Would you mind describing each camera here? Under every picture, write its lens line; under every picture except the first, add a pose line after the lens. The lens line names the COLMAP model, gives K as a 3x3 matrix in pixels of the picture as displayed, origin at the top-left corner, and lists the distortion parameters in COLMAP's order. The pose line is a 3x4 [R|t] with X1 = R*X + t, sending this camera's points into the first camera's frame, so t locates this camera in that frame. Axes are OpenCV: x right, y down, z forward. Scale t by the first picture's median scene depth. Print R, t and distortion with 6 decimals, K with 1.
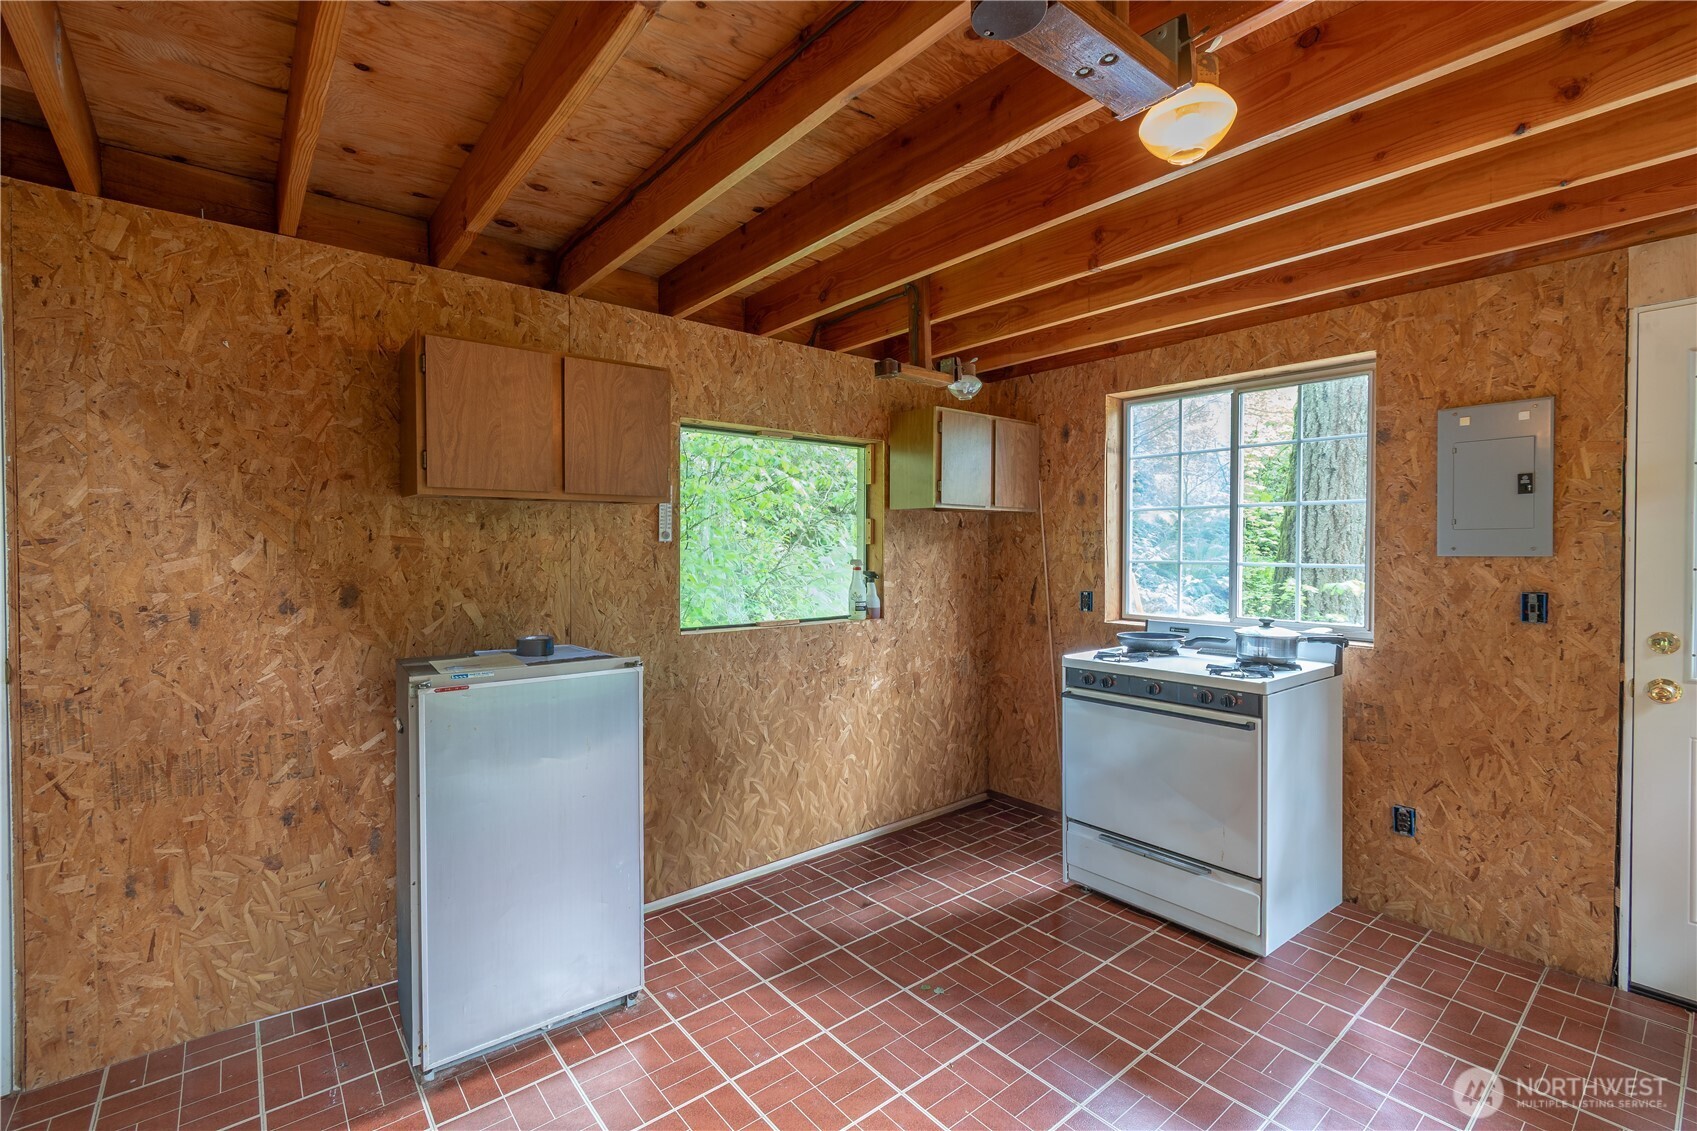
lens RADIAL K [[795.8, 0, 772.4], [0, 795.8, 563.8], [0, 0, 1]] dist [-0.003890, -0.000476]
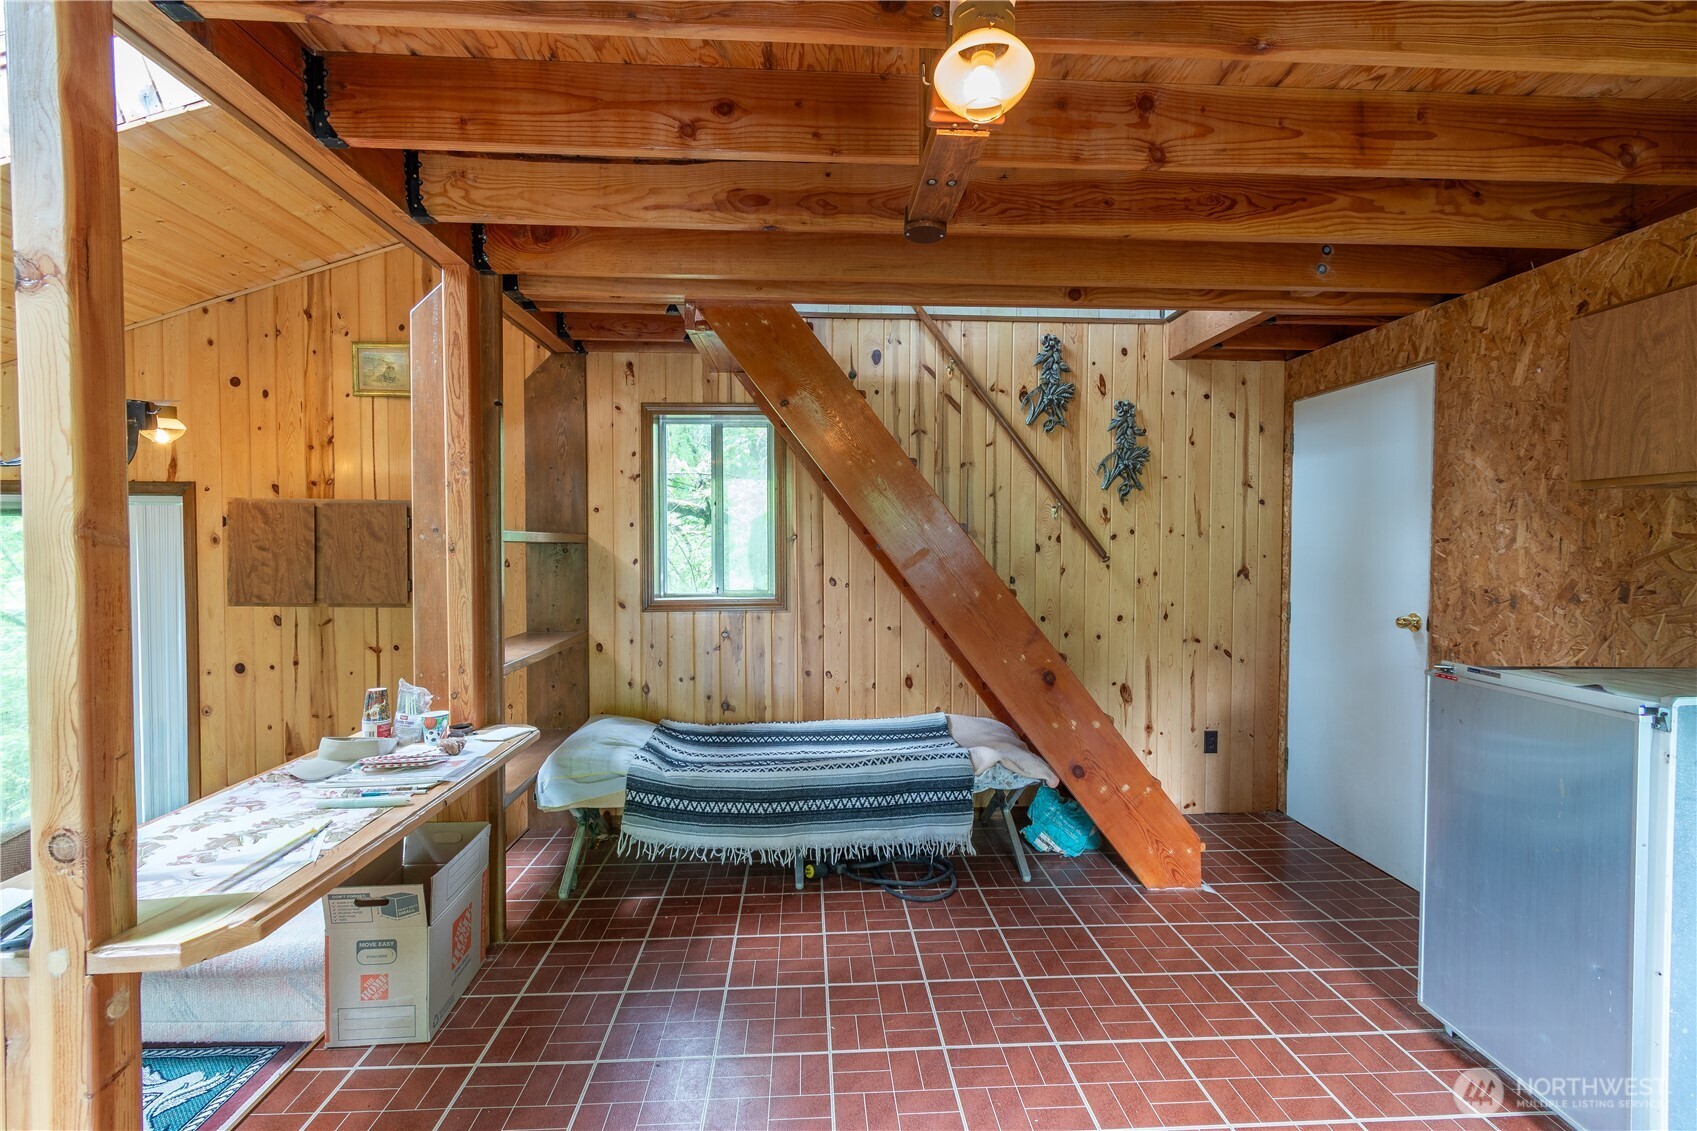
lens RADIAL K [[795.8, 0, 869.1], [0, 795.8, 553.1], [0, 0, 1]] dist [-0.003890, -0.000476]
pose [[-0.575268, 0.011725, -0.817881, 0.784716], [-0.019751, 0.999407, 0.028220, -0.020988], [0.817727, 0.032388, -0.574695, 0.828276]]
